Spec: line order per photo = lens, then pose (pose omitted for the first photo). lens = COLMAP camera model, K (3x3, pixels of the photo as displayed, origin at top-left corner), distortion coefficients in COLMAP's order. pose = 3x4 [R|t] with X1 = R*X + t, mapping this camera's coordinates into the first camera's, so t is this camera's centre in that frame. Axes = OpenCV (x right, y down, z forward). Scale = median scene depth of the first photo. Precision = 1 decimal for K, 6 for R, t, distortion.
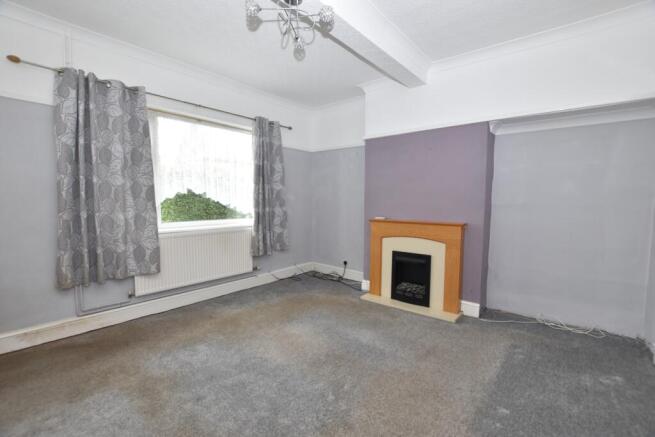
lens RADIAL K [[295.9, 0, 324.5], [0, 295.9, 220.6], [0, 0, 1]] dist [-0.002048, -0.000253]
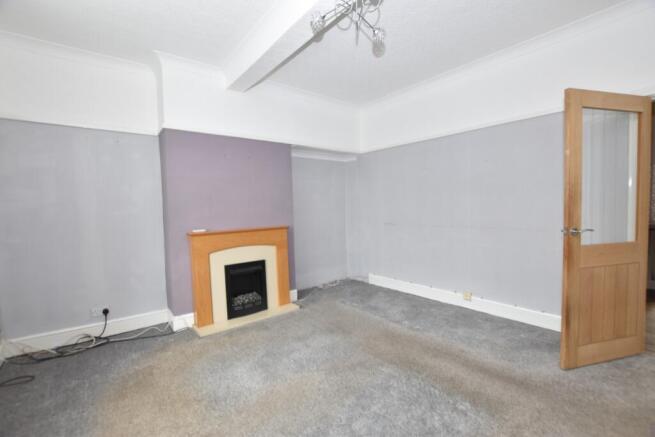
lens RADIAL K [[295.9, 0, 324.5], [0, 295.9, 220.6], [0, 0, 1]] dist [-0.002048, -0.000253]
pose [[0.206117, -0.054930, 0.976984, -0.558111], [0.100146, 0.994365, 0.034779, -0.031708], [-0.973389, 0.090673, 0.210457, 0.509145]]
